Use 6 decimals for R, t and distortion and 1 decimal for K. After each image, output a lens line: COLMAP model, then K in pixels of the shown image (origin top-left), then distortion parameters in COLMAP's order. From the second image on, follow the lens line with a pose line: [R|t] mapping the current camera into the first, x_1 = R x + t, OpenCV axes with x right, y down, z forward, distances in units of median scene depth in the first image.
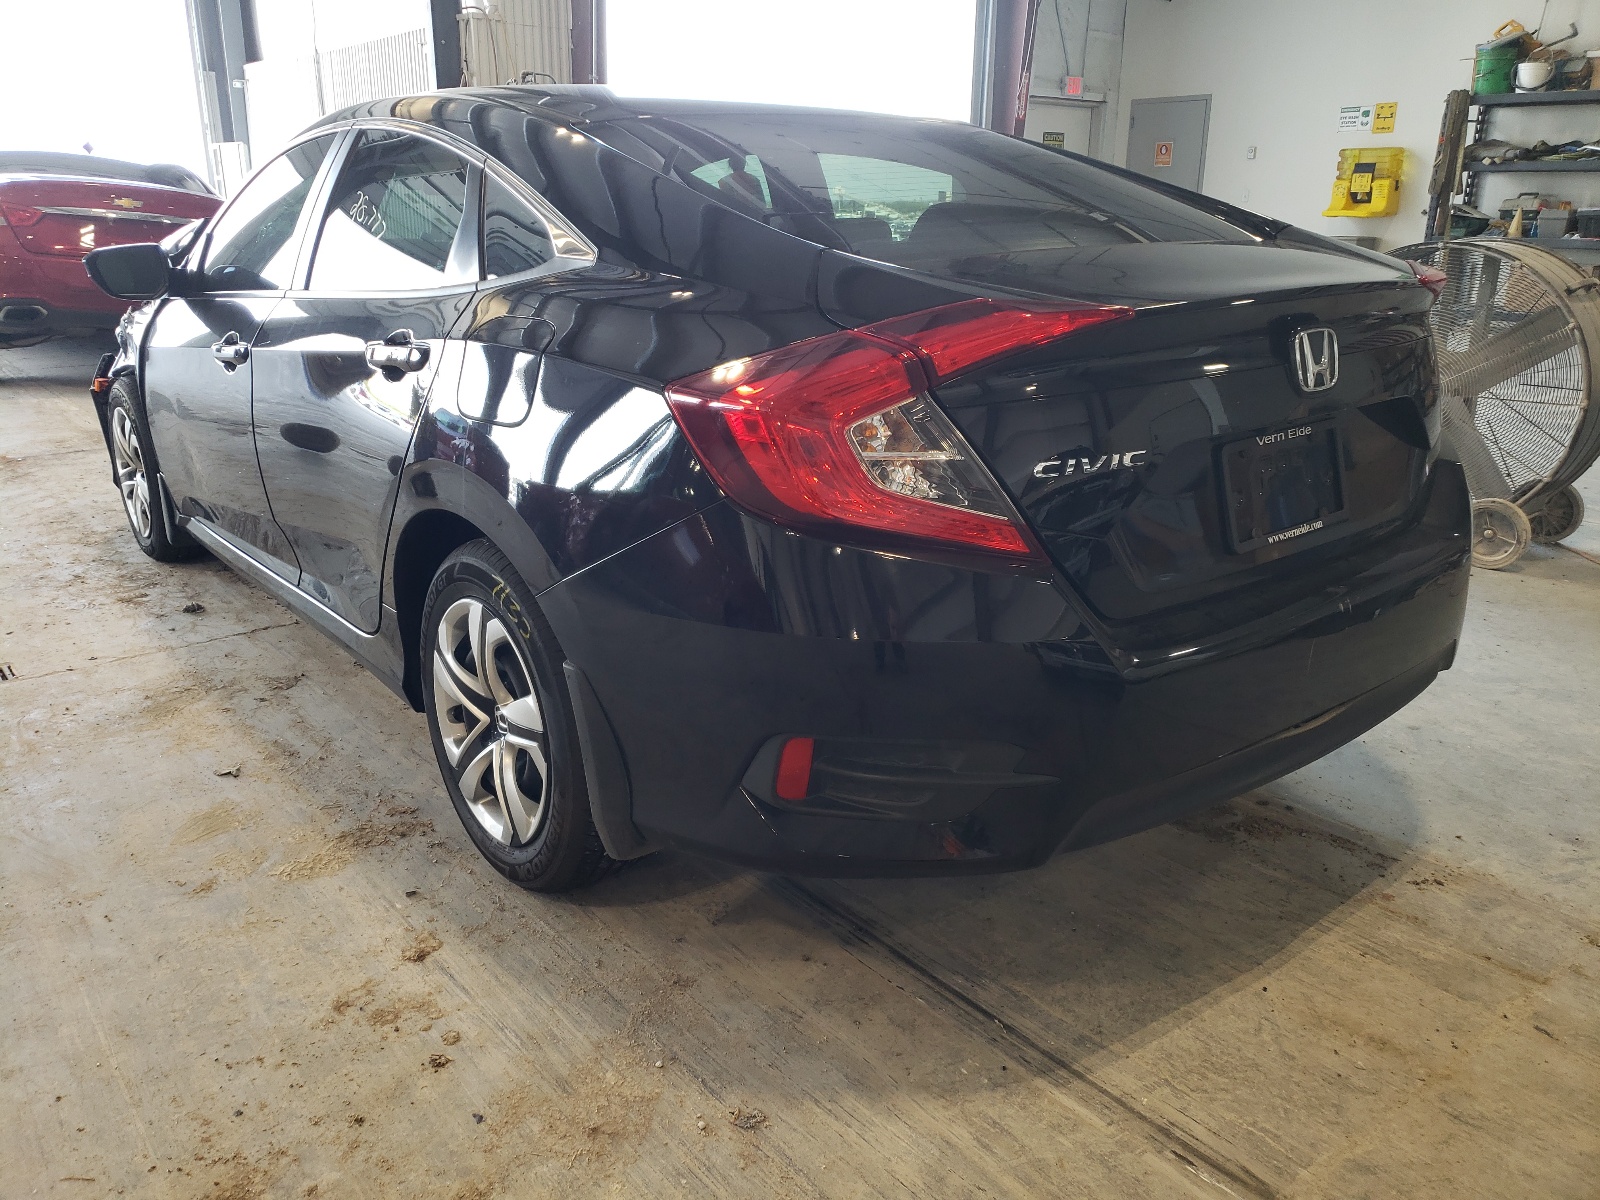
lens RADIAL K [[1229.1, 0, 800.0], [0, 1229.1, 600.0], [0, 0, 1]] dist [-0.003015, -0.001813]
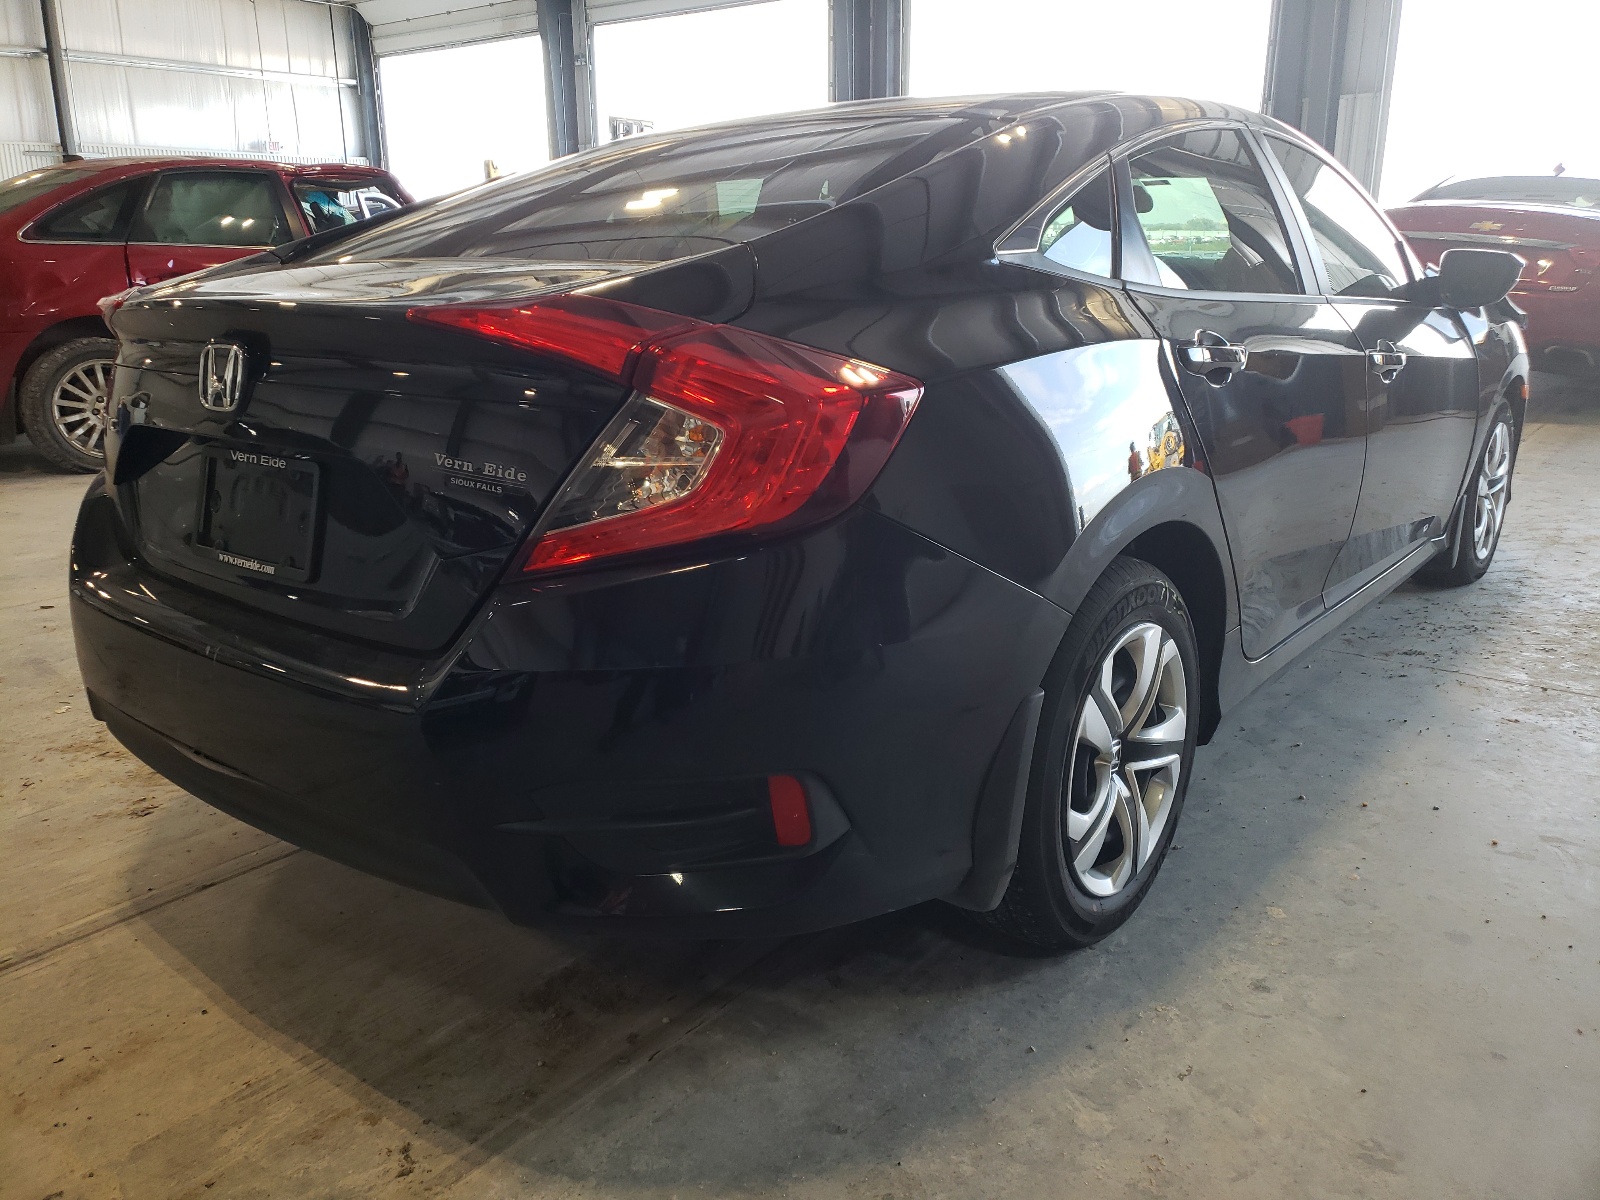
lens RADIAL K [[1256.9, 0, 800.0], [0, 1256.9, 600.0], [0, 0, 1]] dist [0.006055, 0.005386]
pose [[0.234659, 0.271907, -0.933275, 1.374960], [-0.298008, 0.933976, 0.197181, -0.336404], [0.925271, 0.231853, 0.300196, 1.094200]]
